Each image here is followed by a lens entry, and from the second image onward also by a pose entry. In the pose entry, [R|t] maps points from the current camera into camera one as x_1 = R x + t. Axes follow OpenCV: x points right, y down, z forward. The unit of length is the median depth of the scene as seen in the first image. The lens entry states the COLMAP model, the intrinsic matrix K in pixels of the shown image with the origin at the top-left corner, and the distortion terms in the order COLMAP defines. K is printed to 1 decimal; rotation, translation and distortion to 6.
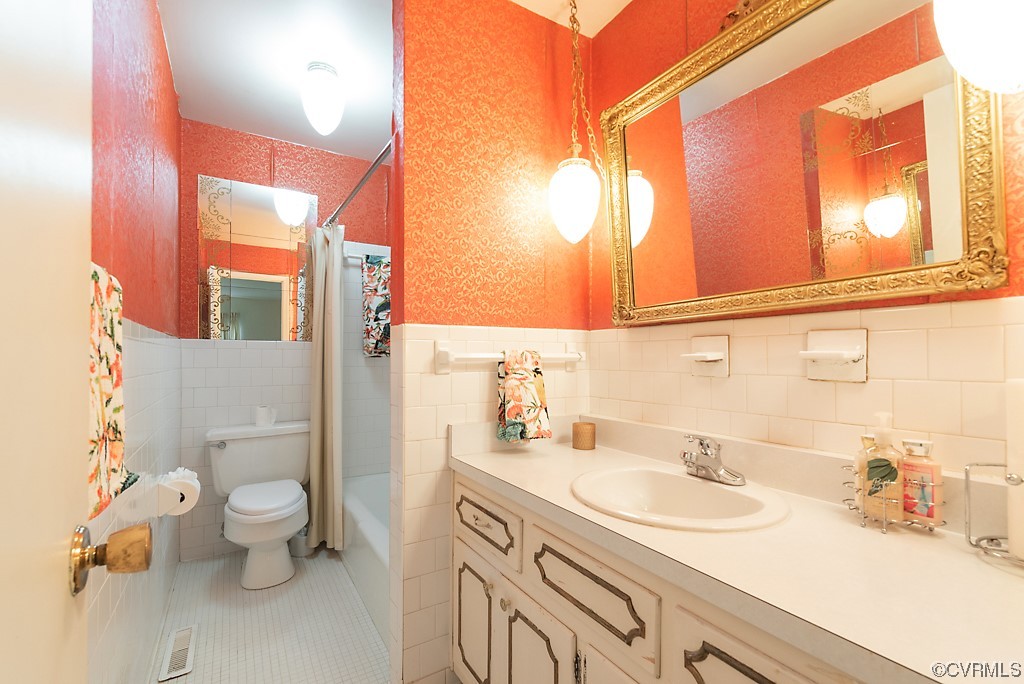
lens RADIAL K [[431.3, 0, 511.6], [0, 431.3, 344.3], [0, 0, 1]] dist [0.000305, 0.000008]
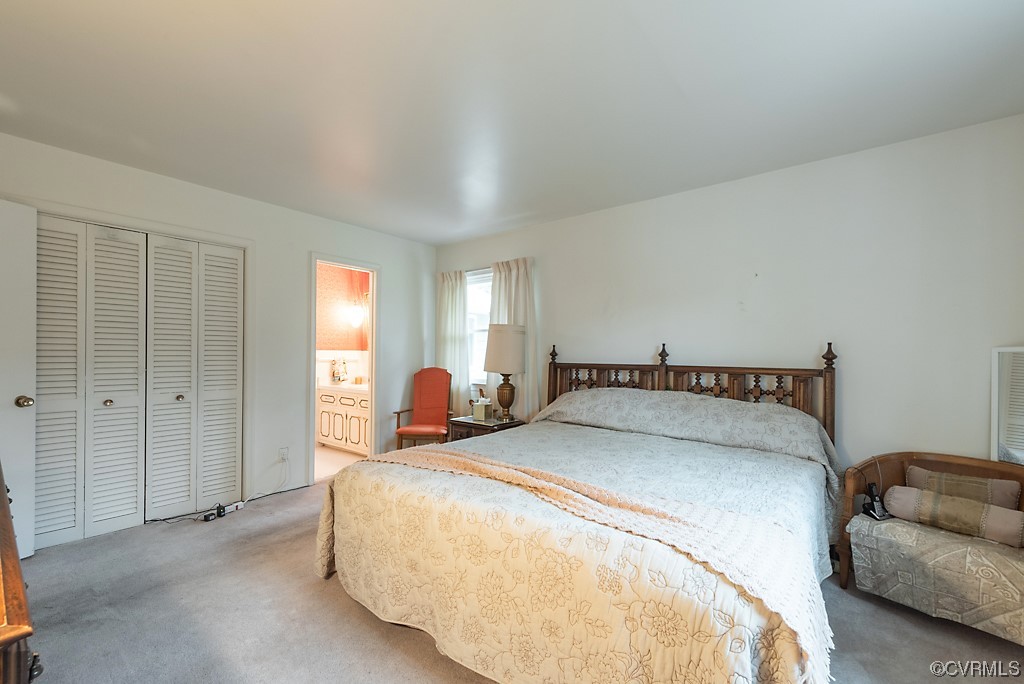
lens RADIAL K [[414.6, 0, 512.0], [0, 414.6, 349.5], [0, 0, 1]] dist [-0.000336, -0.000005]
pose [[0.939740, 0.008311, 0.341790, 0.197678], [-0.016690, 0.999628, 0.021582, -0.154856], [-0.341483, -0.025986, 0.939529, -2.852400]]
